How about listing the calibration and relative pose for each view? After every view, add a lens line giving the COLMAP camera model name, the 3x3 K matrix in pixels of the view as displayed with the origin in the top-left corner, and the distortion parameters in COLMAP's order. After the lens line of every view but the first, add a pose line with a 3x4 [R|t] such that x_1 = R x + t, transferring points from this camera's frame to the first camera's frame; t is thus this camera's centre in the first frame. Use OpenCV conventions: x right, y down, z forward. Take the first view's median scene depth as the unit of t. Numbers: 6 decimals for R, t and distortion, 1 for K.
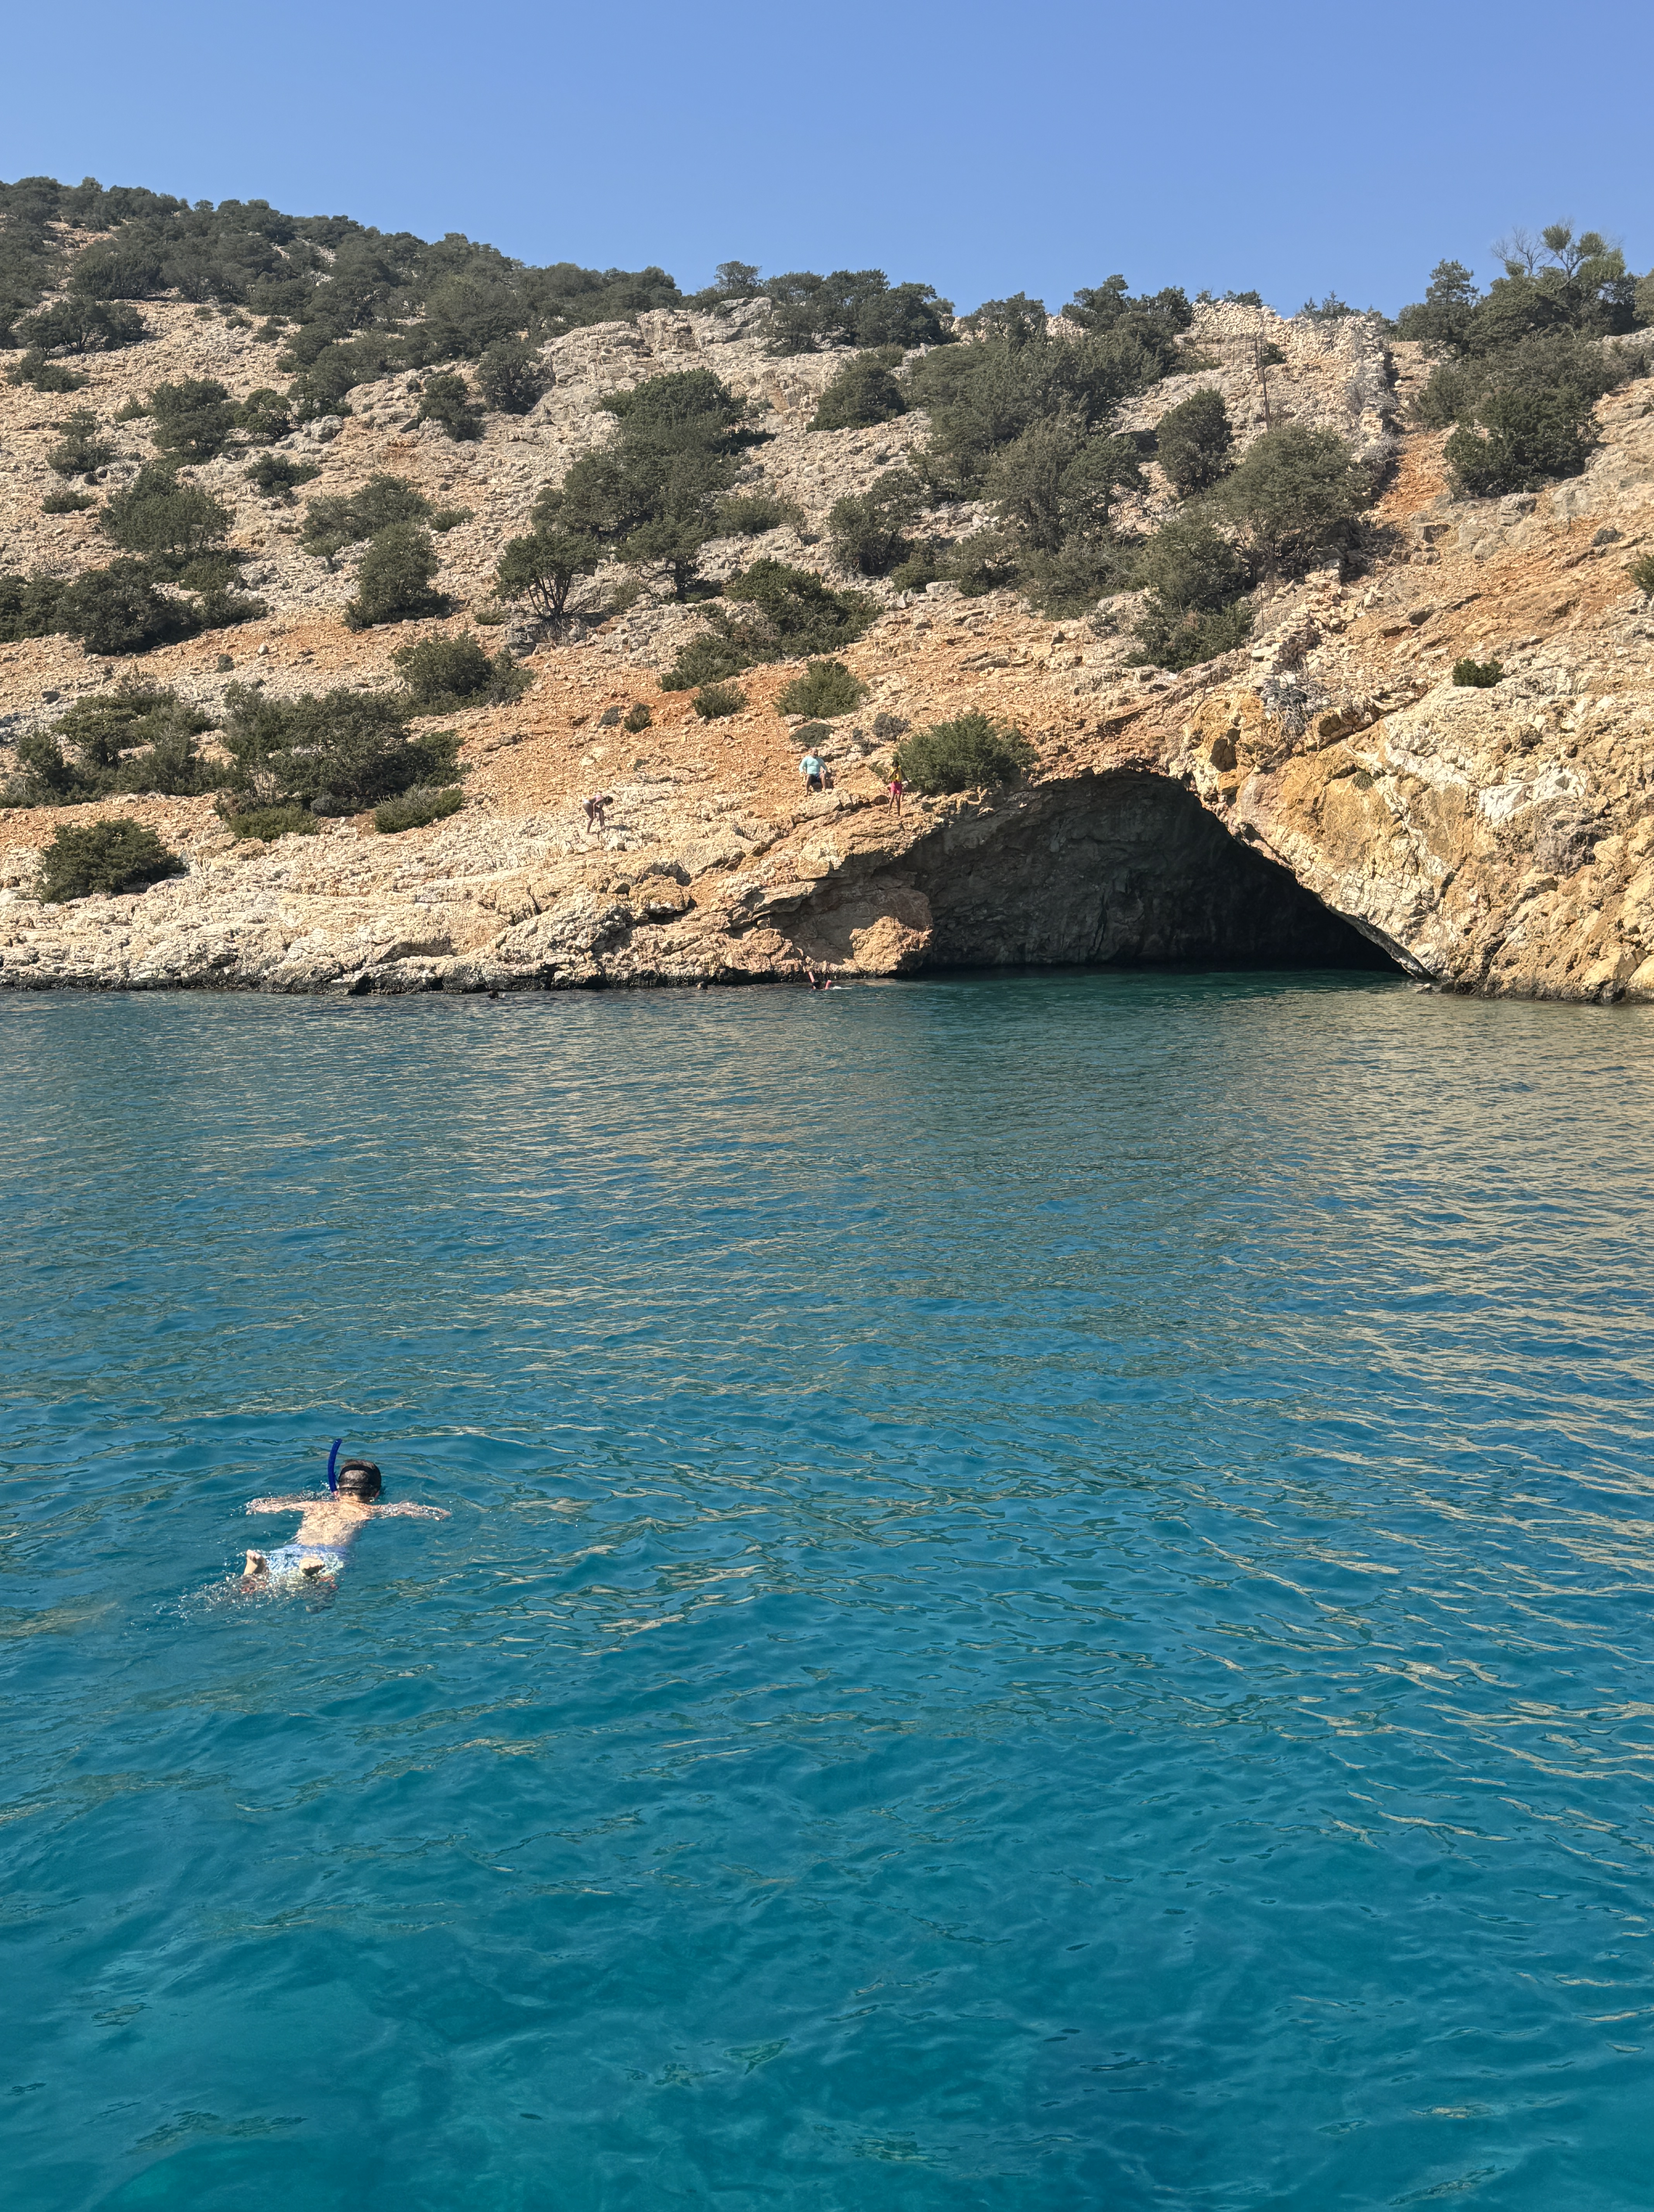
lens RADIAL K [[2191.5, 0, 827.0], [0, 2191.5, 1106.0], [0, 0, 1]] dist [0.169339, -0.418944]
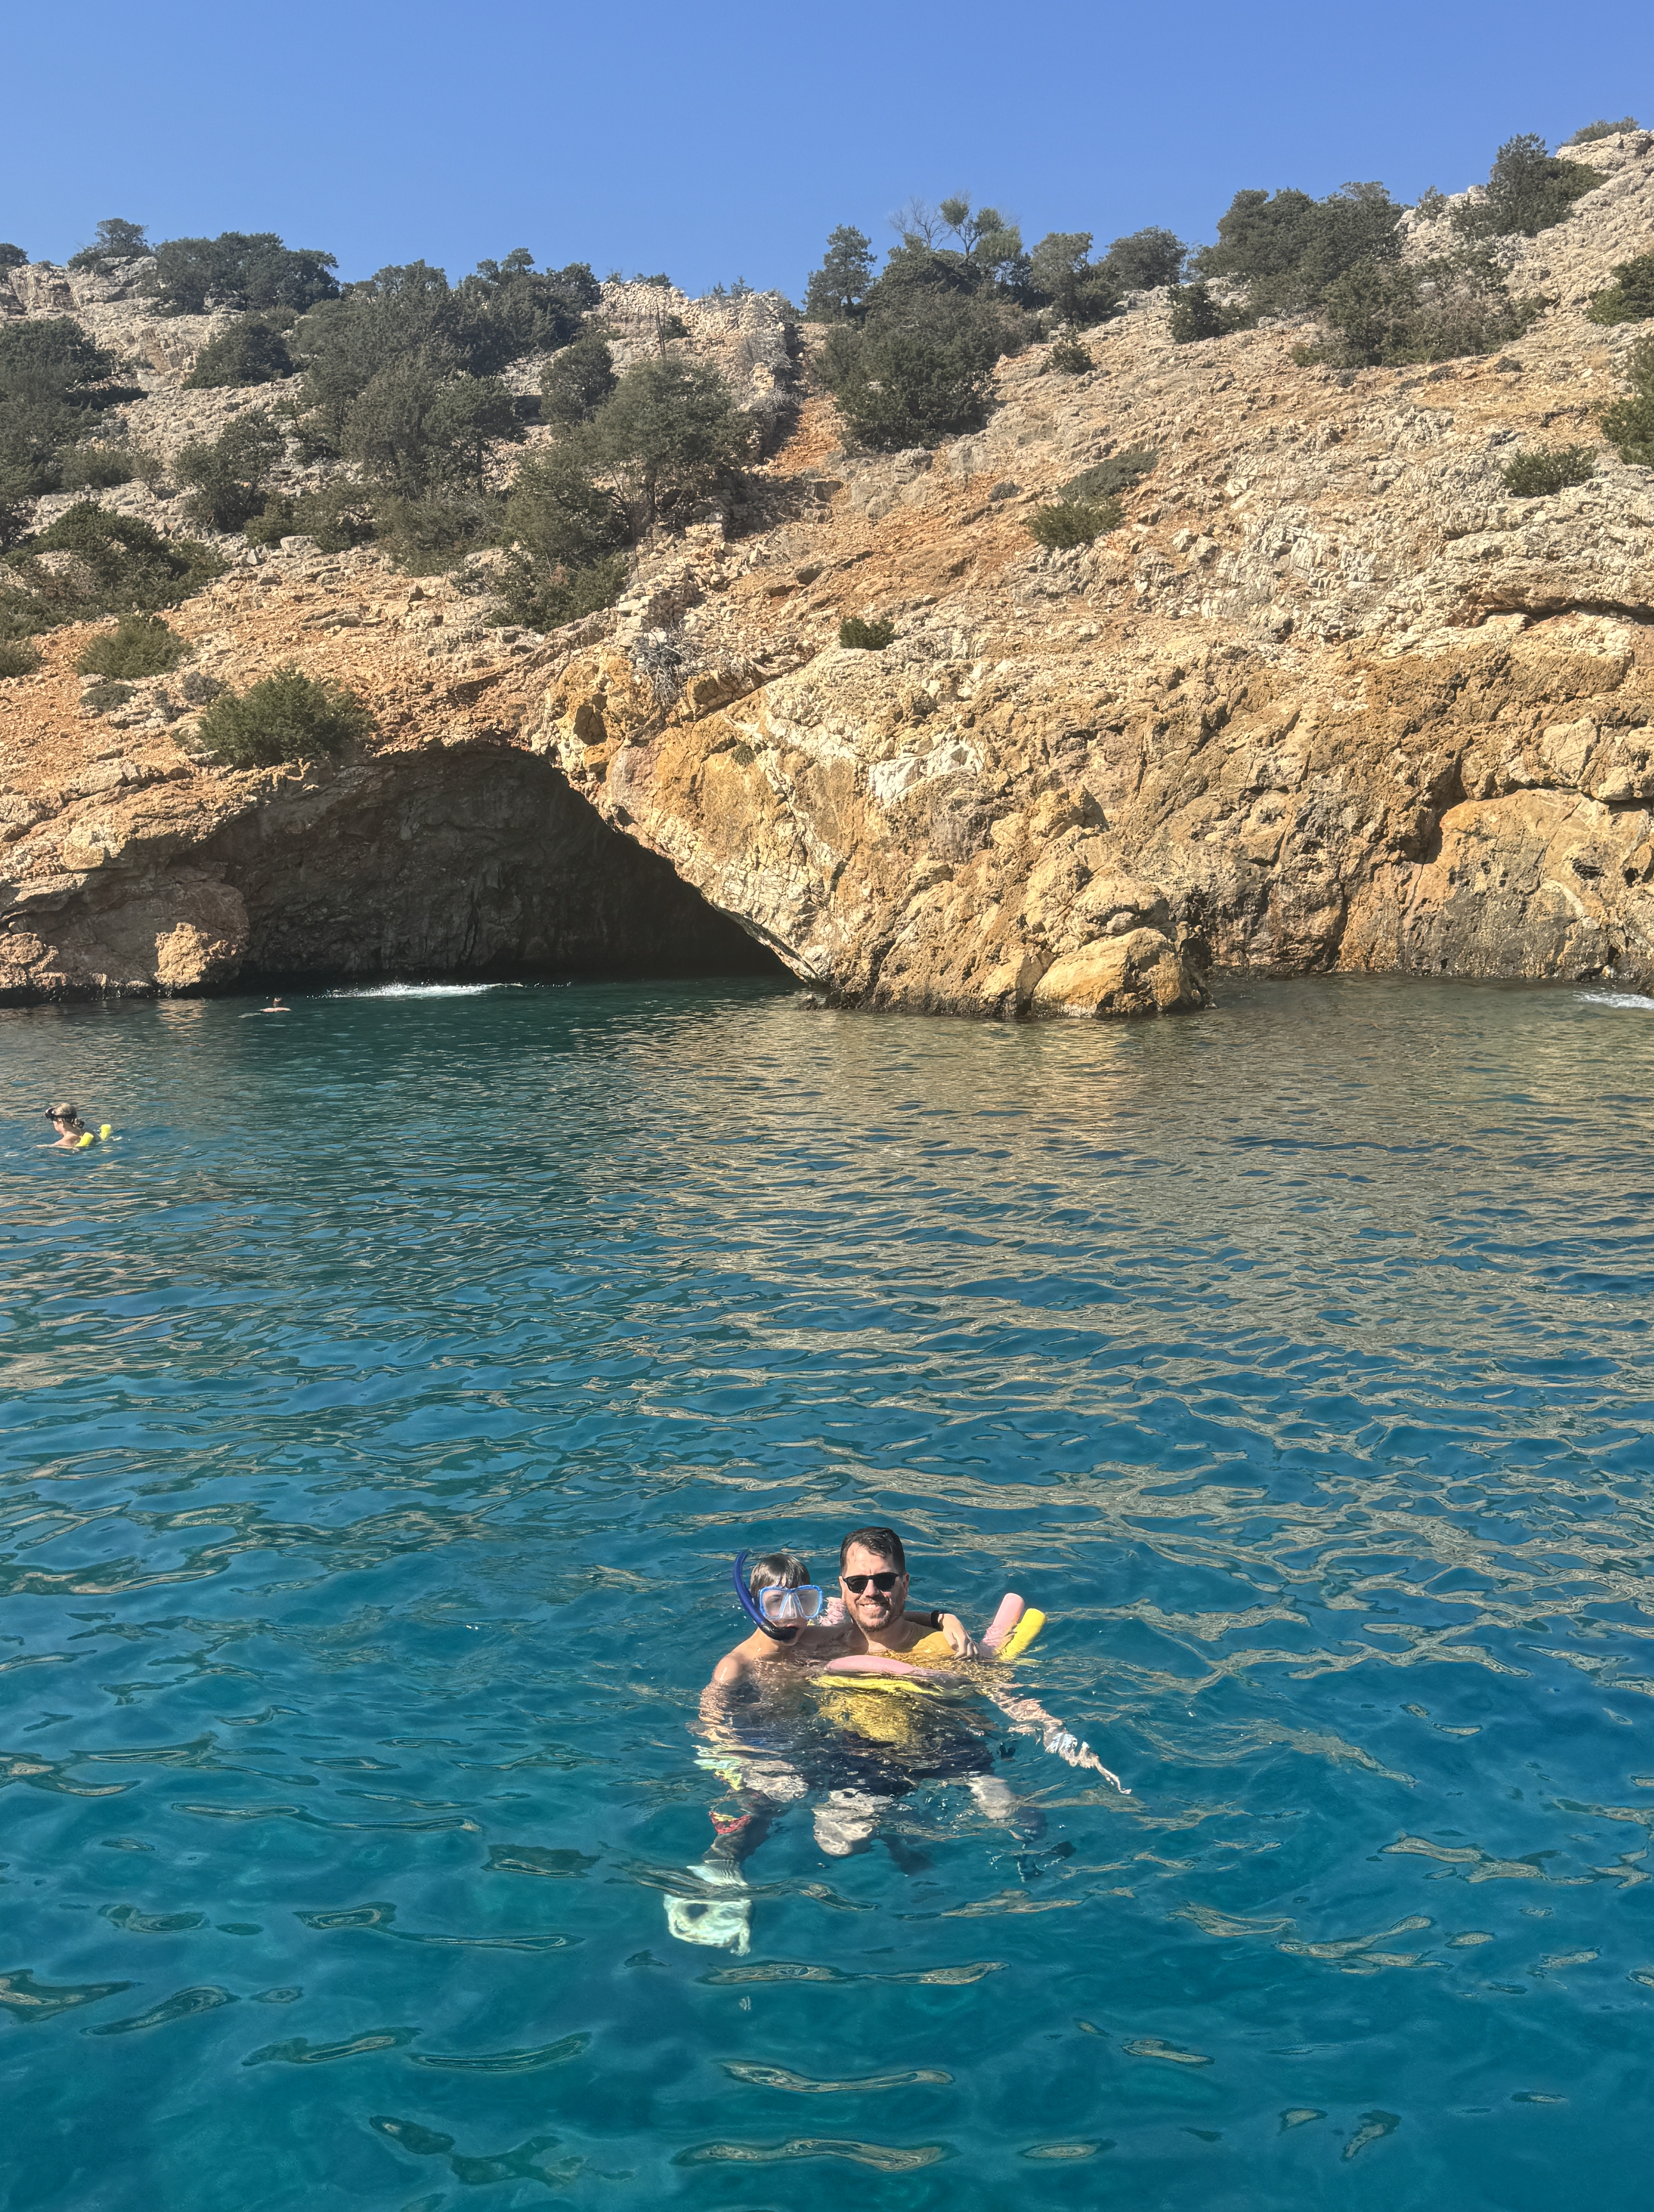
lens RADIAL K [[2030.6, 0, 819.6], [0, 2030.6, 1149.7], [0, 0, 1]] dist [0.121547, -0.316629]
pose [[0.972747, -0.035997, 0.229056, 0.075152], [0.029797, 0.999091, 0.030470, -0.015457], [-0.229945, -0.022814, 0.972936, 0.196852]]
